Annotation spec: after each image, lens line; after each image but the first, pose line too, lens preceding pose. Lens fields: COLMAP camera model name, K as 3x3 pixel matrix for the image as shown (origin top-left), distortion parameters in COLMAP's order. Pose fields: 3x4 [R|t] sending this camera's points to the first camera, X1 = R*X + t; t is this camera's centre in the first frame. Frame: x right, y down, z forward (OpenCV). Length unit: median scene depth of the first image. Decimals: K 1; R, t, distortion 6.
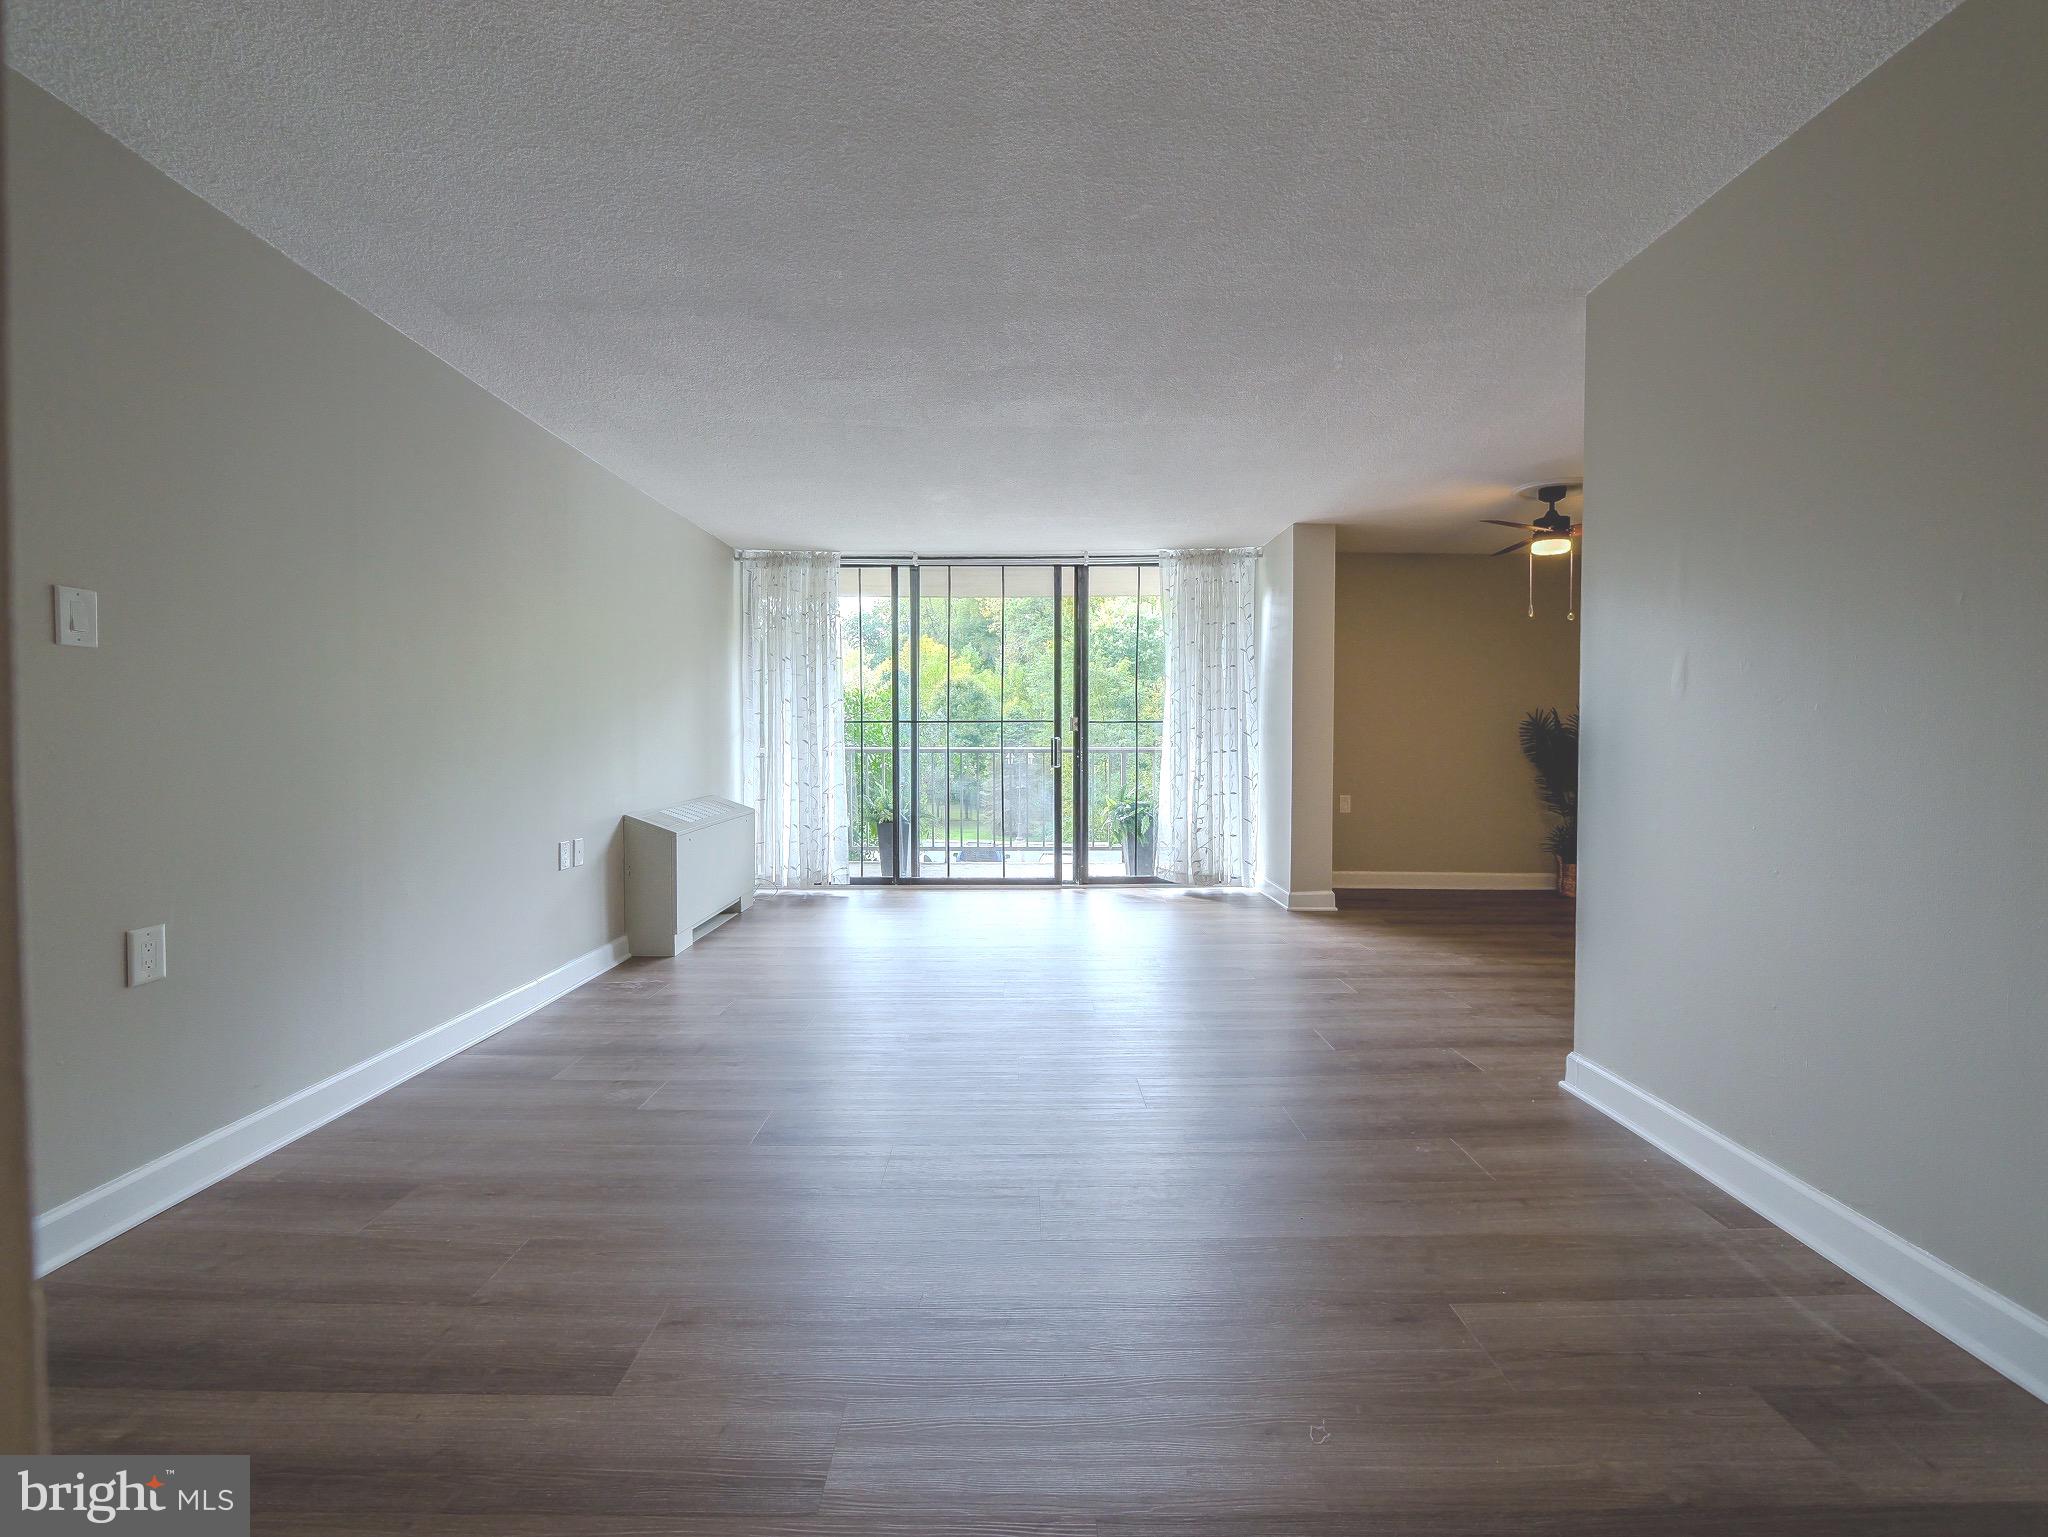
lens RADIAL K [[858.7, 0, 1019.9], [0, 858.7, 757.0], [0, 0, 1]] dist [-0.008120, 0.000050]
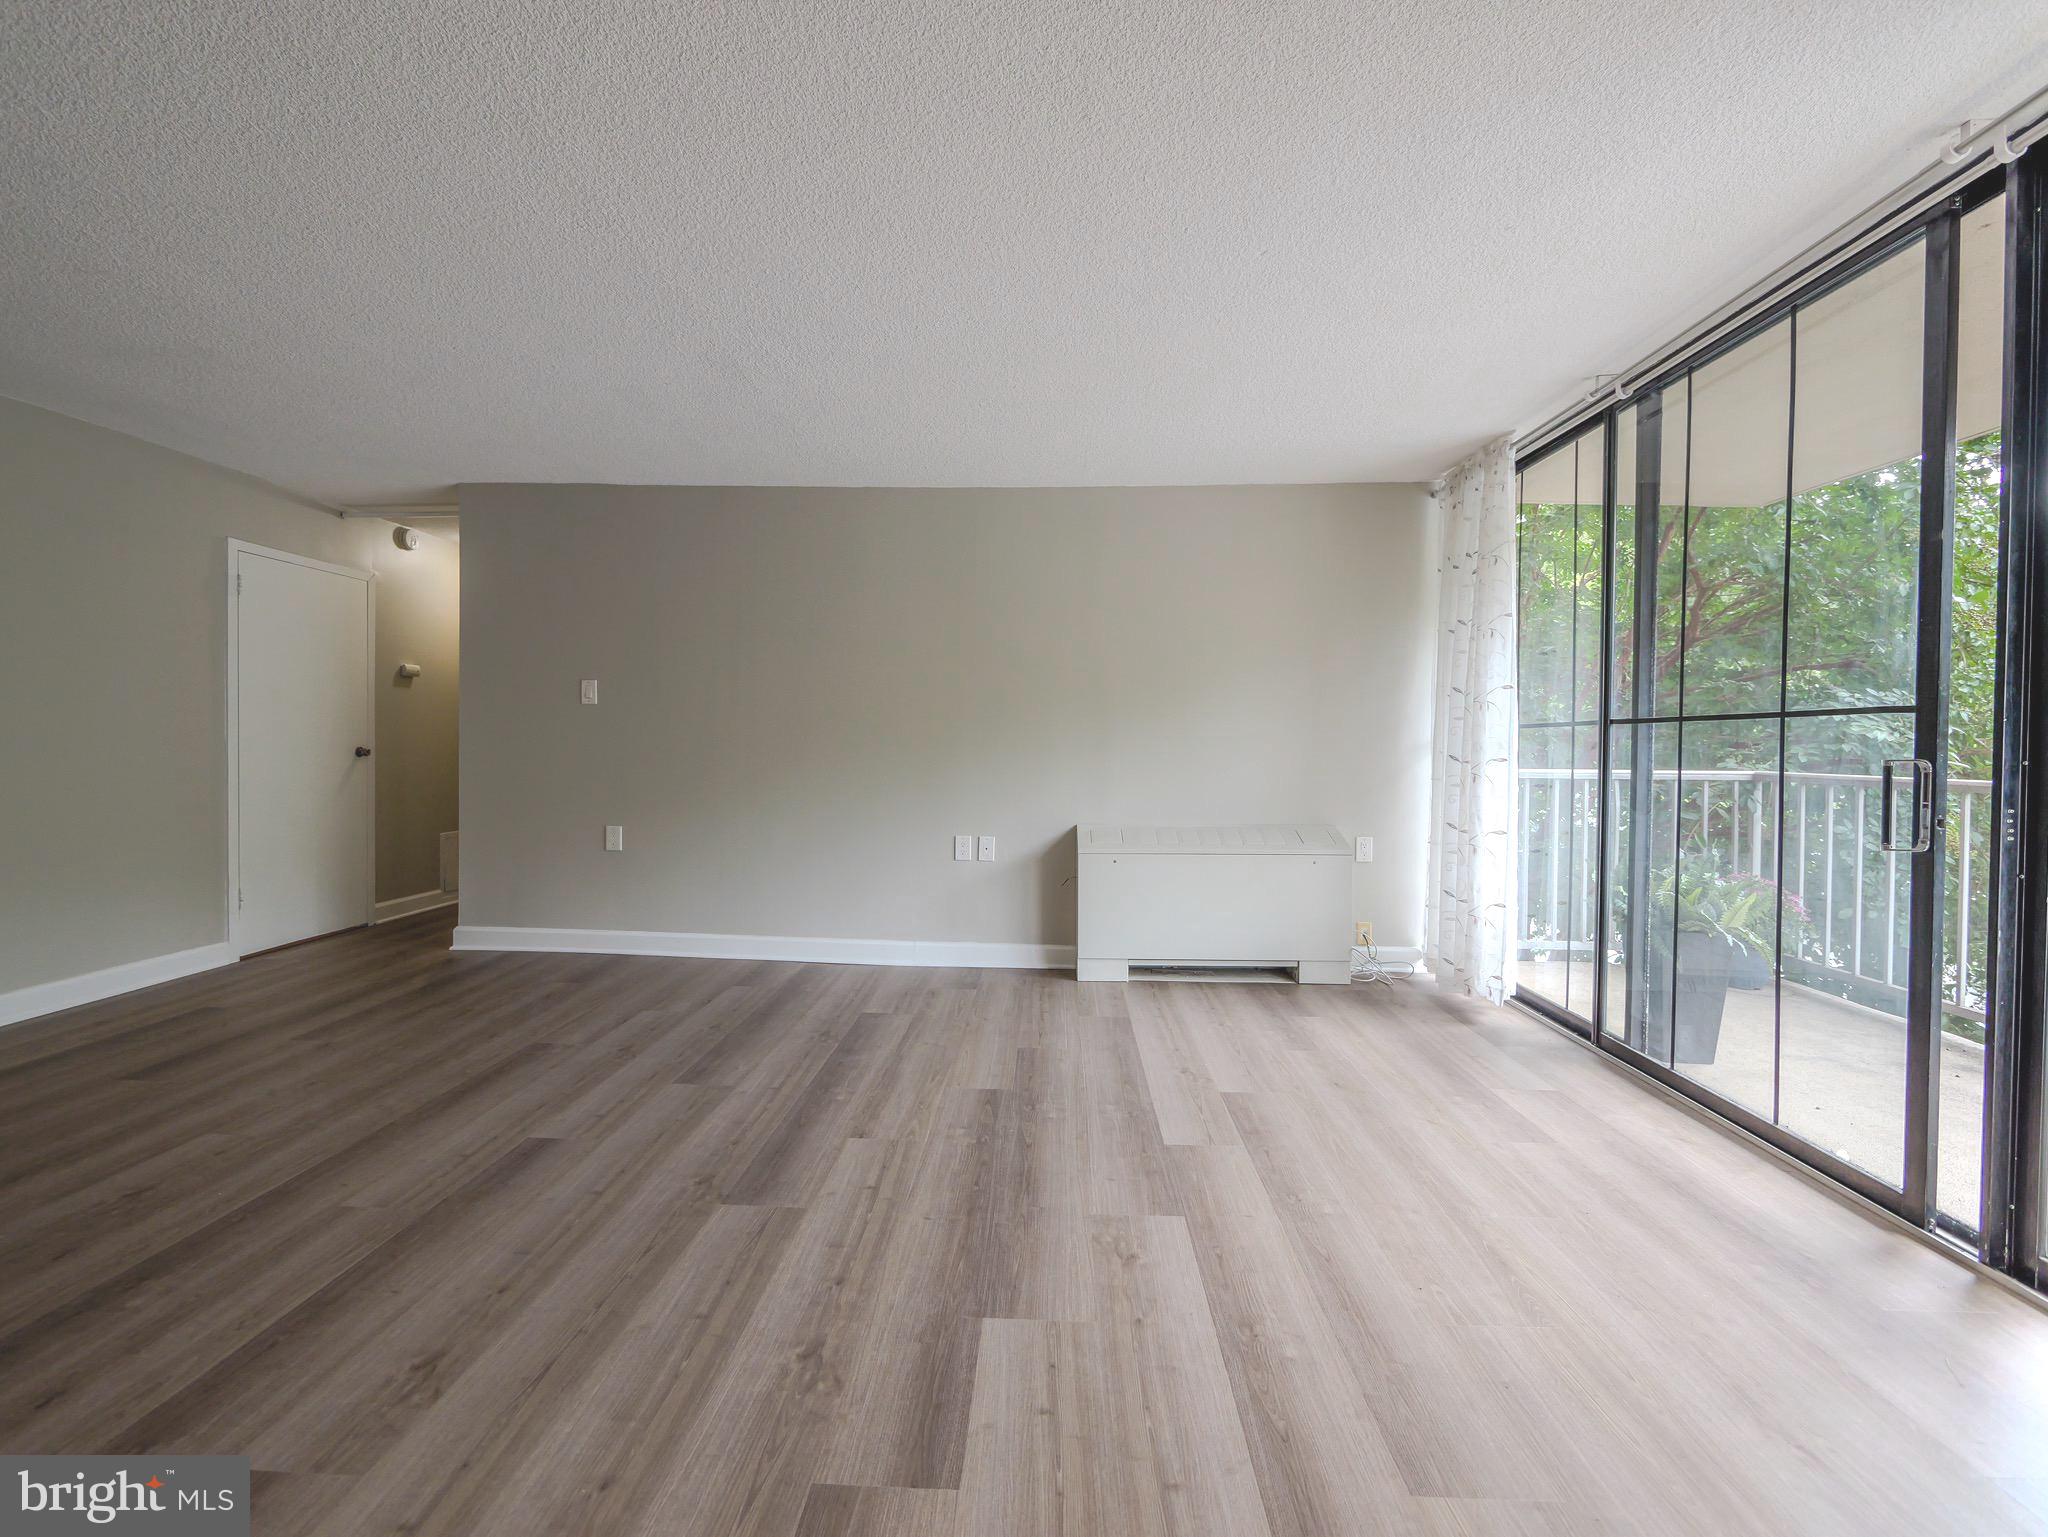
lens RADIAL K [[858.7, 0, 1019.9], [0, 858.7, 757.0], [0, 0, 1]] dist [-0.008120, 0.000050]
pose [[-0.028619, 0.018080, -0.999427, 0.384701], [-0.033614, 0.999254, 0.019040, -0.018989], [0.999025, 0.034139, -0.027990, 0.688868]]
